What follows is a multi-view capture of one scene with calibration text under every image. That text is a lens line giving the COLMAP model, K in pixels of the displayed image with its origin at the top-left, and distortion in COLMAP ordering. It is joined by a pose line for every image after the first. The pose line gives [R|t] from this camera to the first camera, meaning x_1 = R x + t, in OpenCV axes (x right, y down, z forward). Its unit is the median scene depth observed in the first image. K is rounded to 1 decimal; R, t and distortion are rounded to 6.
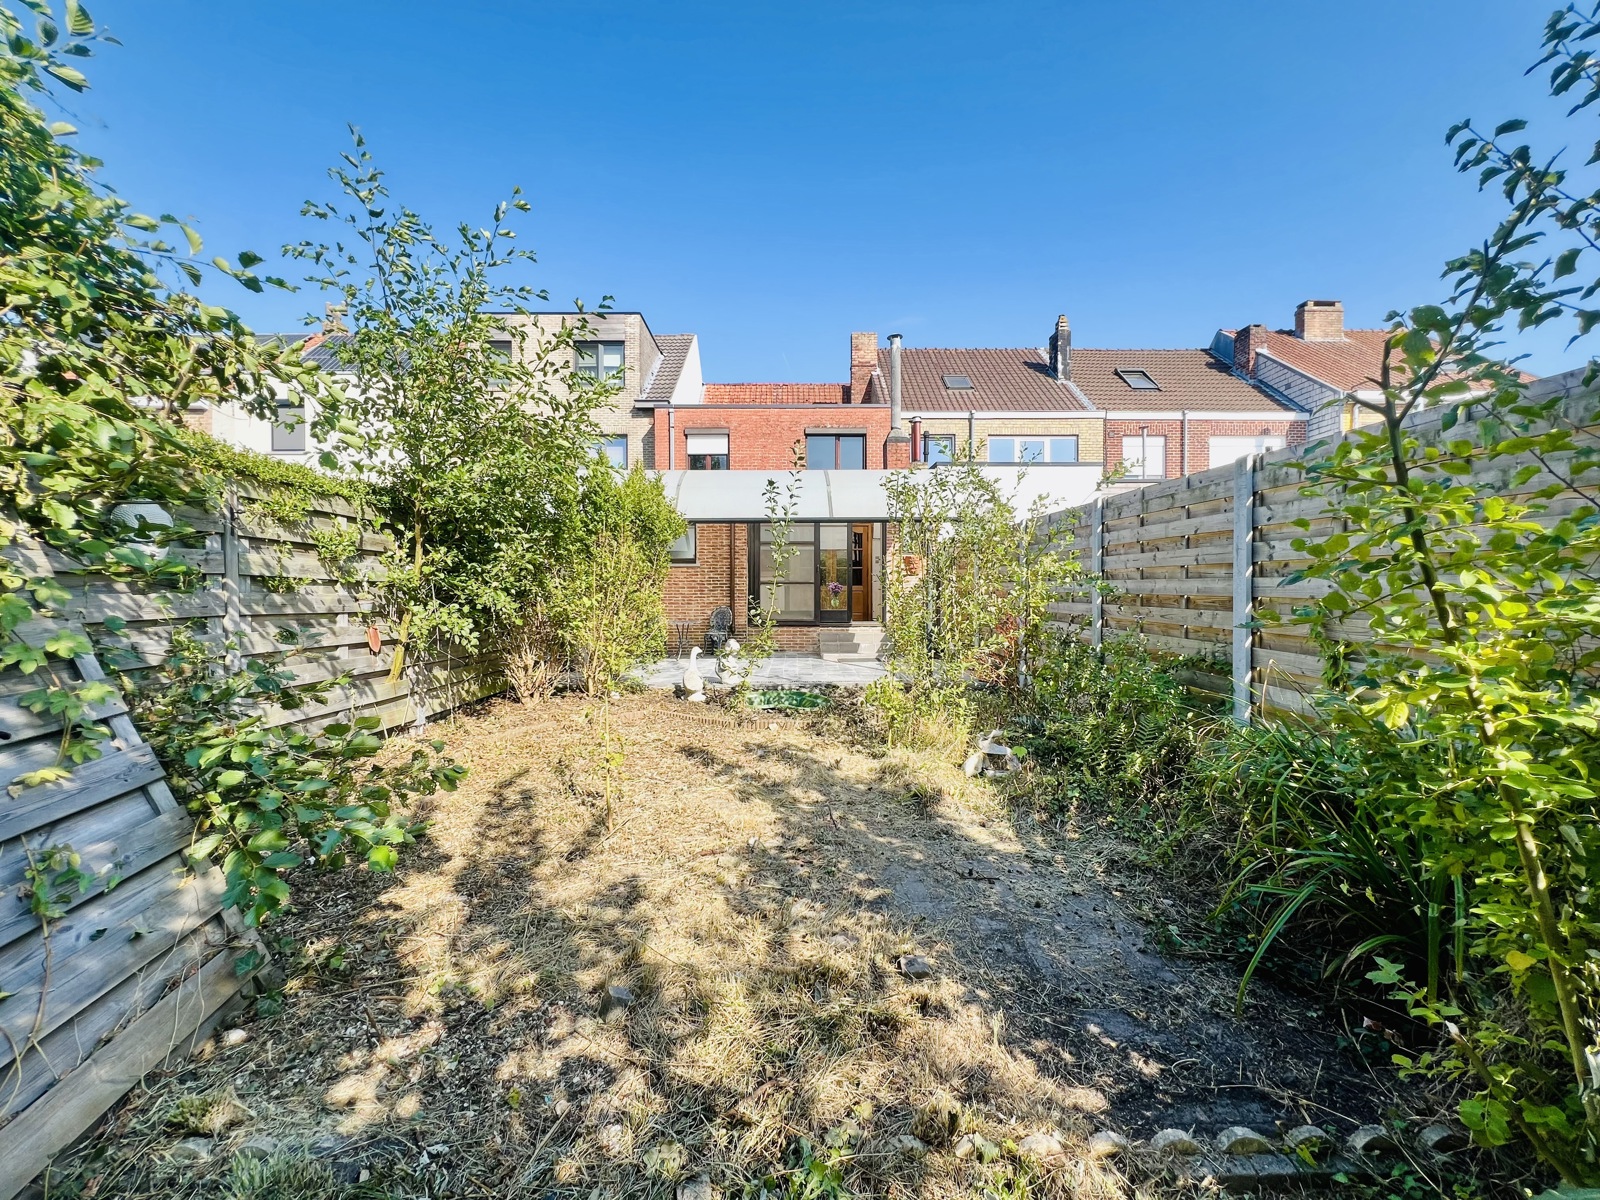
lens RADIAL K [[639.9, 0, 805.0], [0, 639.9, 595.9], [0, 0, 1]] dist [-0.002954, 0.001242]
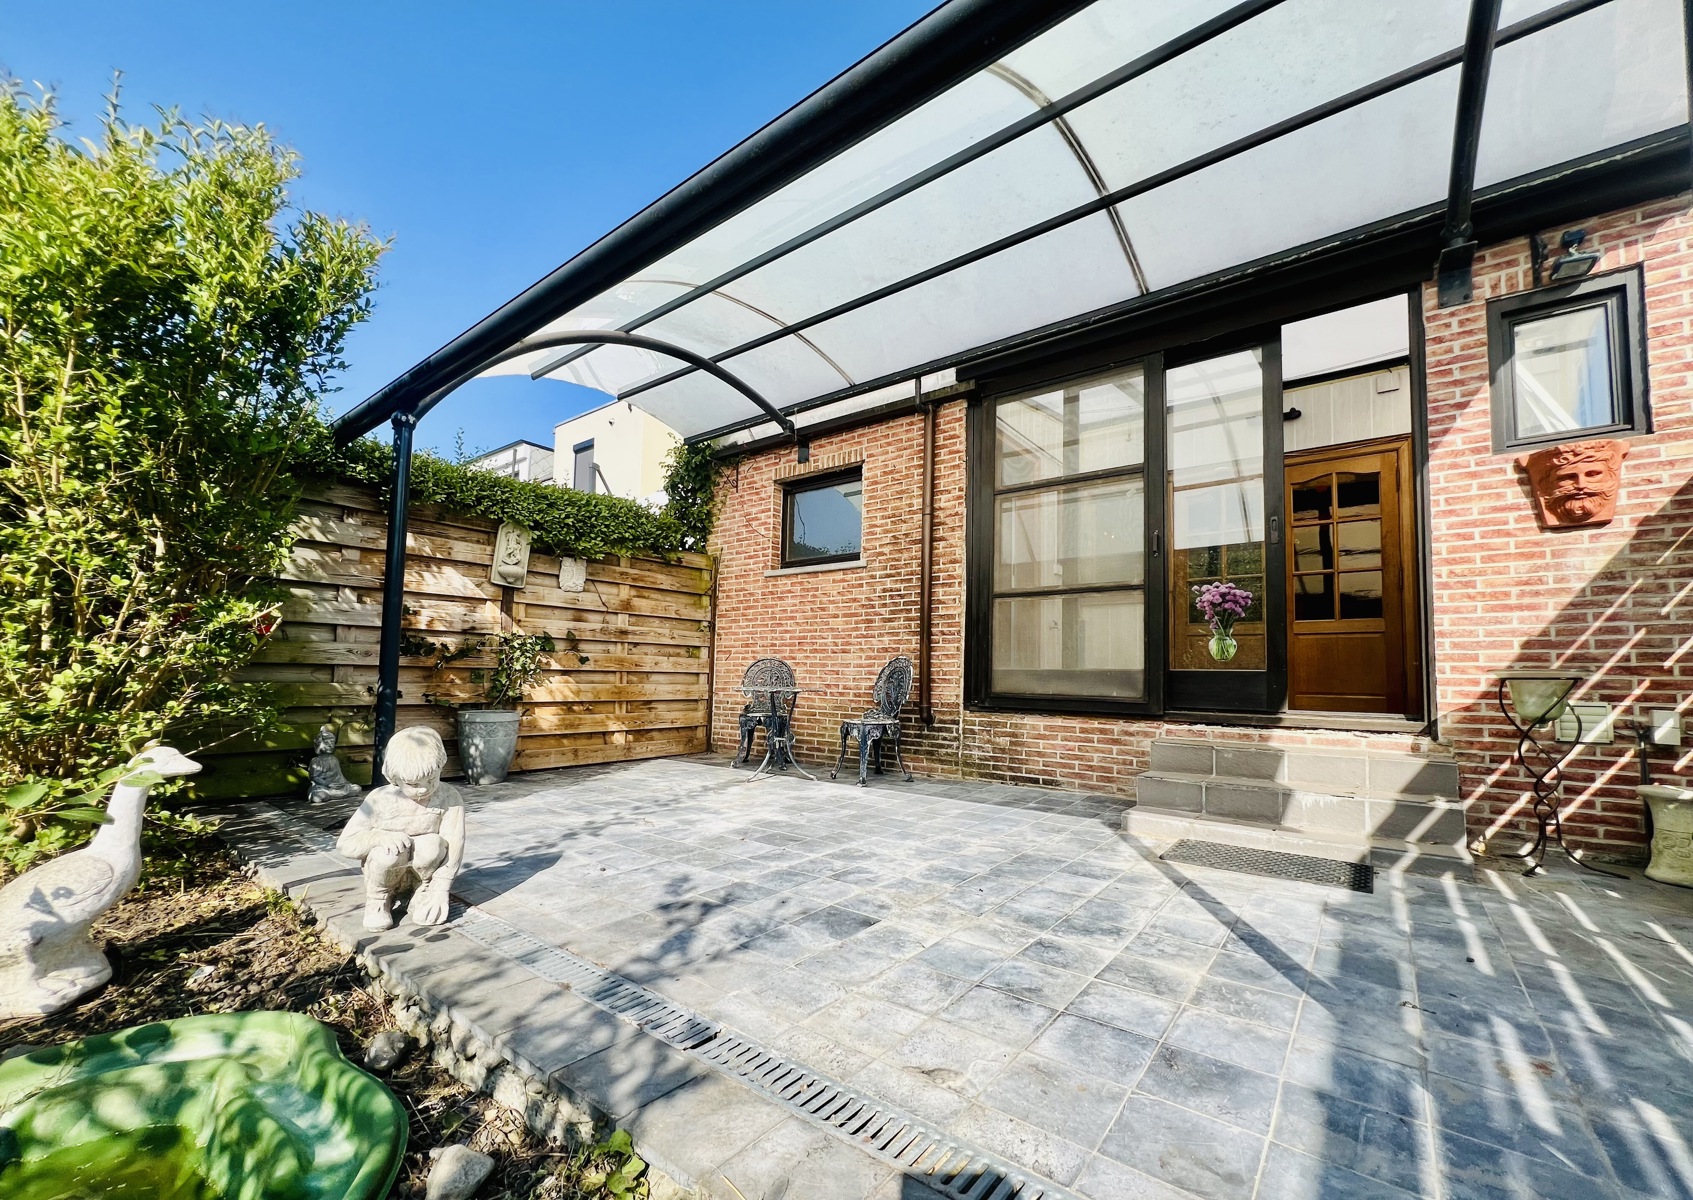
lens RADIAL K [[676.6, 0, 846.7], [0, 676.6, 636.6], [0, 0, 1]] dist [-0.001889, 0.000759]
pose [[0.775965, -0.020217, -0.630451, 0.115438], [-0.026147, 0.997596, -0.064172, 0.032113], [0.630233, 0.066279, 0.773572, 0.636477]]
